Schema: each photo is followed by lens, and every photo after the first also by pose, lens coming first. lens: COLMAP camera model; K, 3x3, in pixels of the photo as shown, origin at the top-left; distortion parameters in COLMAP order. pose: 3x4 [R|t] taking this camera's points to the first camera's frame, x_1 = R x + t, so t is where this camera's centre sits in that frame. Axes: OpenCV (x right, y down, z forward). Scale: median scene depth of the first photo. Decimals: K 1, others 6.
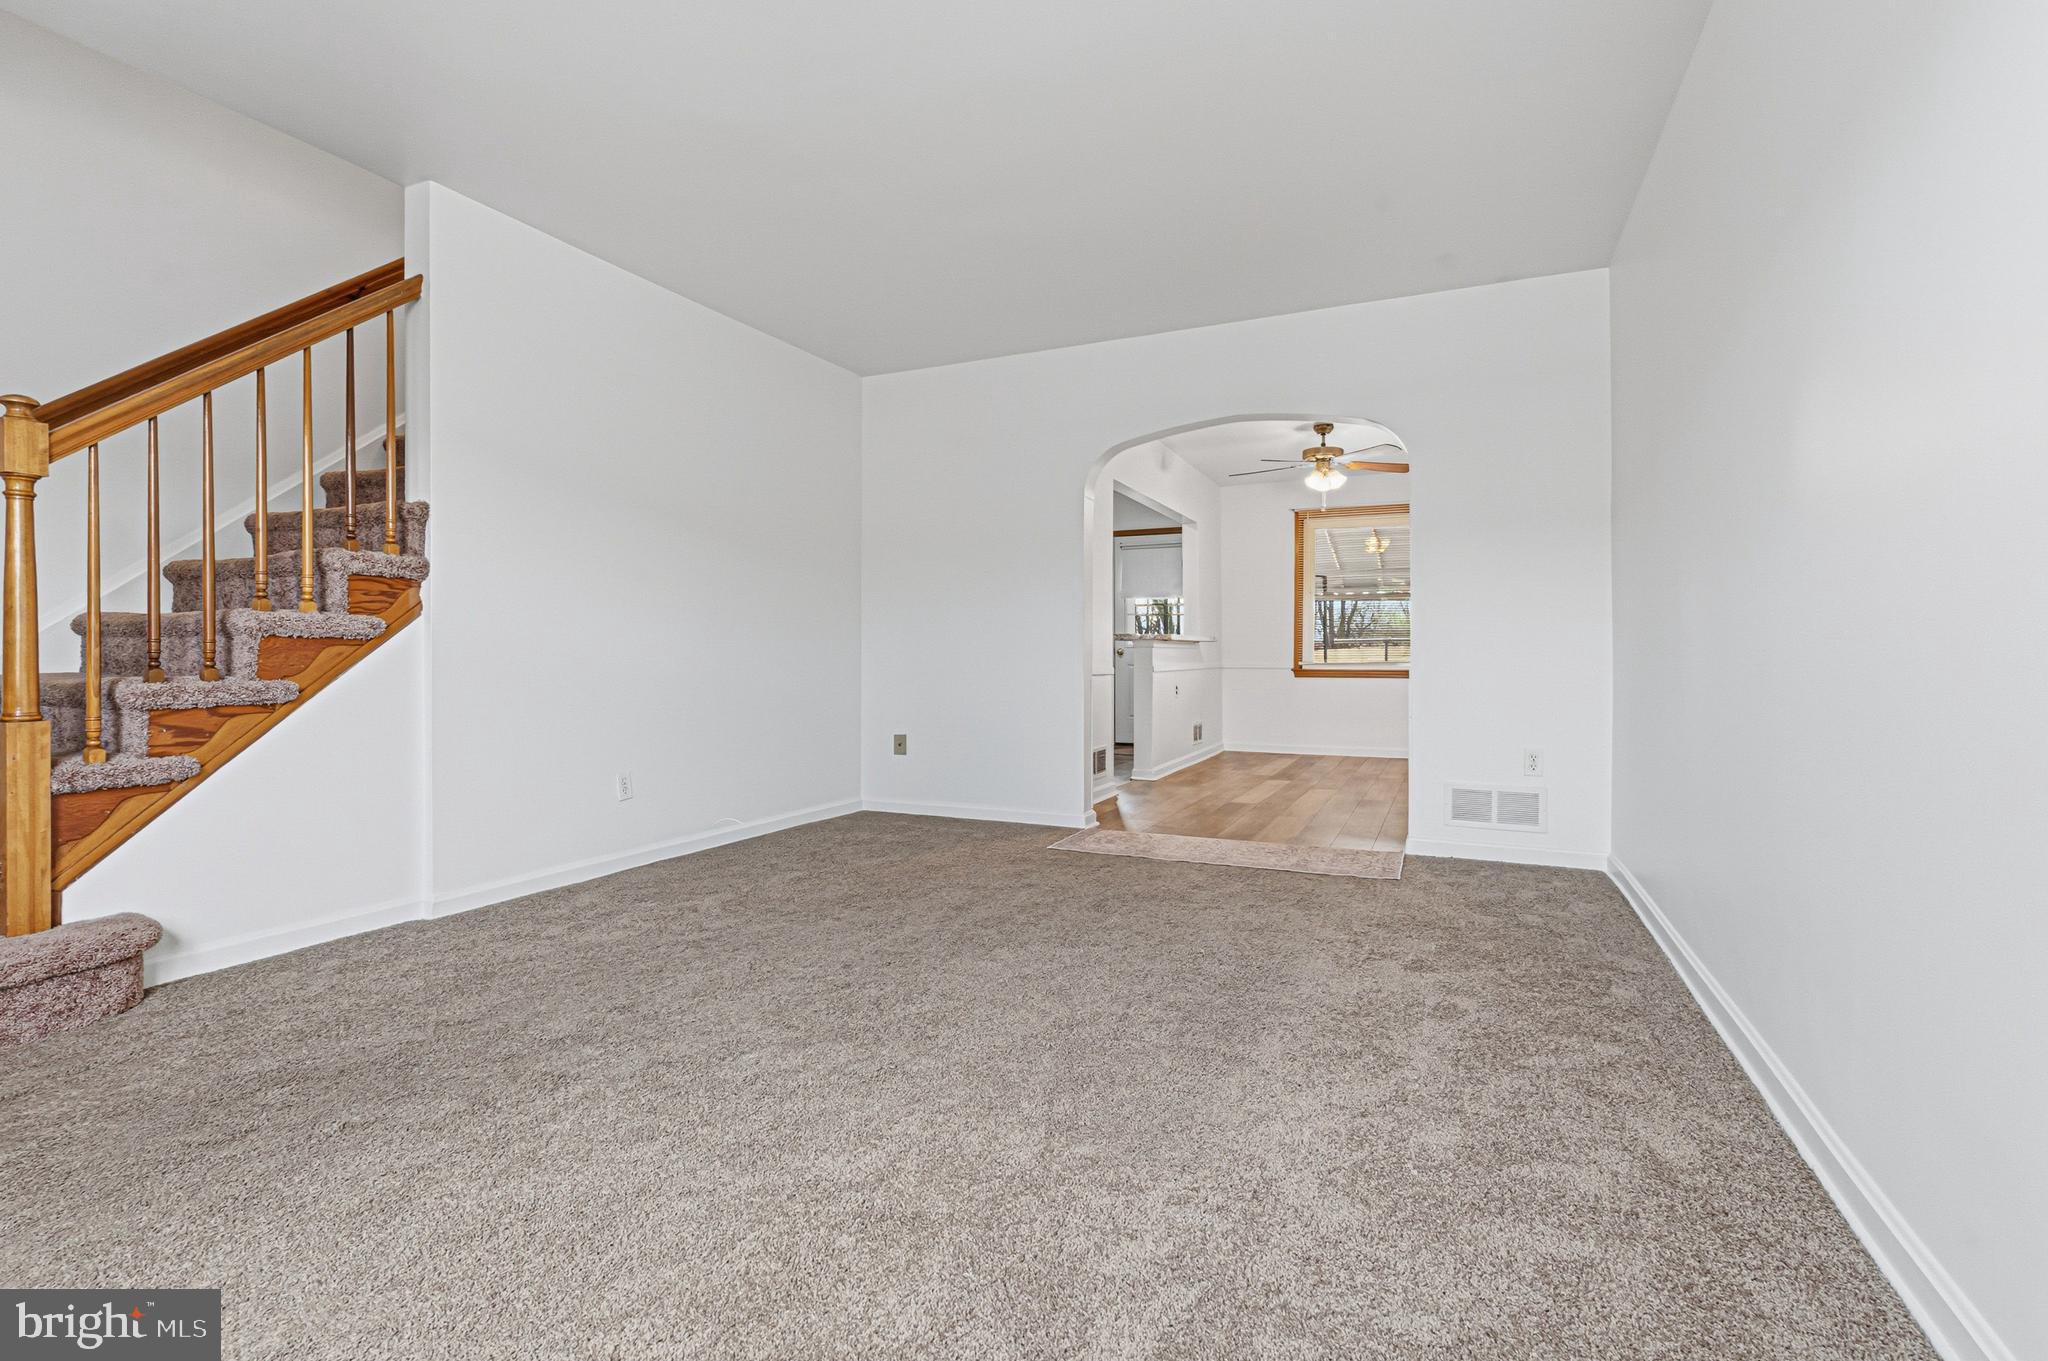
lens RADIAL K [[935.9, 0, 992.2], [0, 935.9, 656.6], [0, 0, 1]] dist [0.002688, 0.001525]
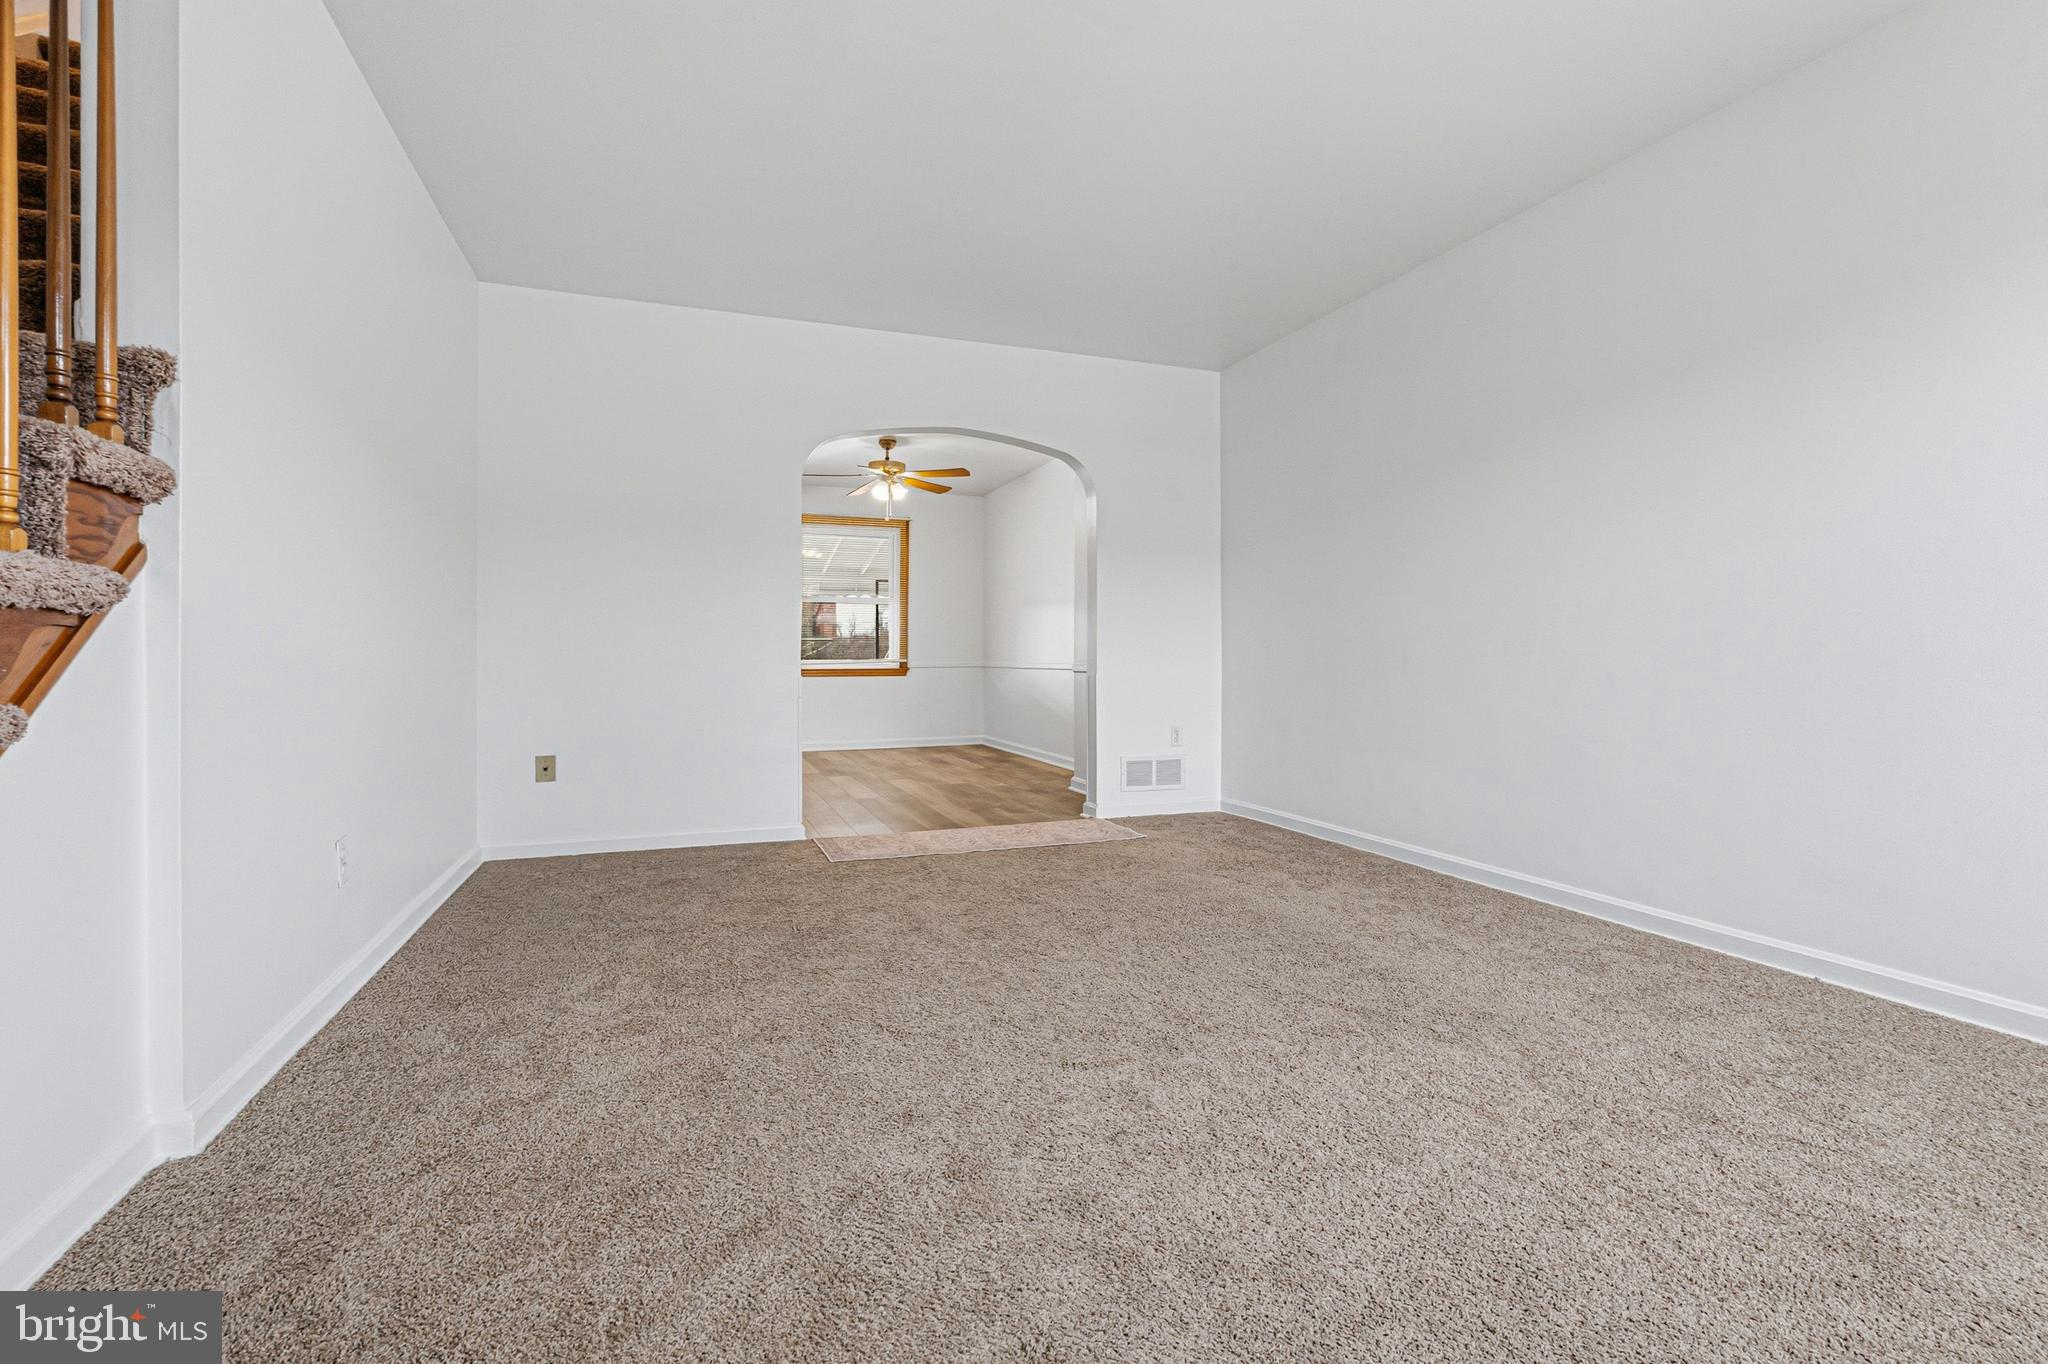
lens RADIAL K [[935.9, 0, 1012.7], [0, 935.9, 659.5], [0, 0, 1]] dist [0.002688, 0.001525]
pose [[0.701790, -0.002515, 0.712380, -0.509308], [0.002104, 0.999997, 0.001458, 0.003638], [-0.712381, 0.000476, 0.701793, 0.240417]]
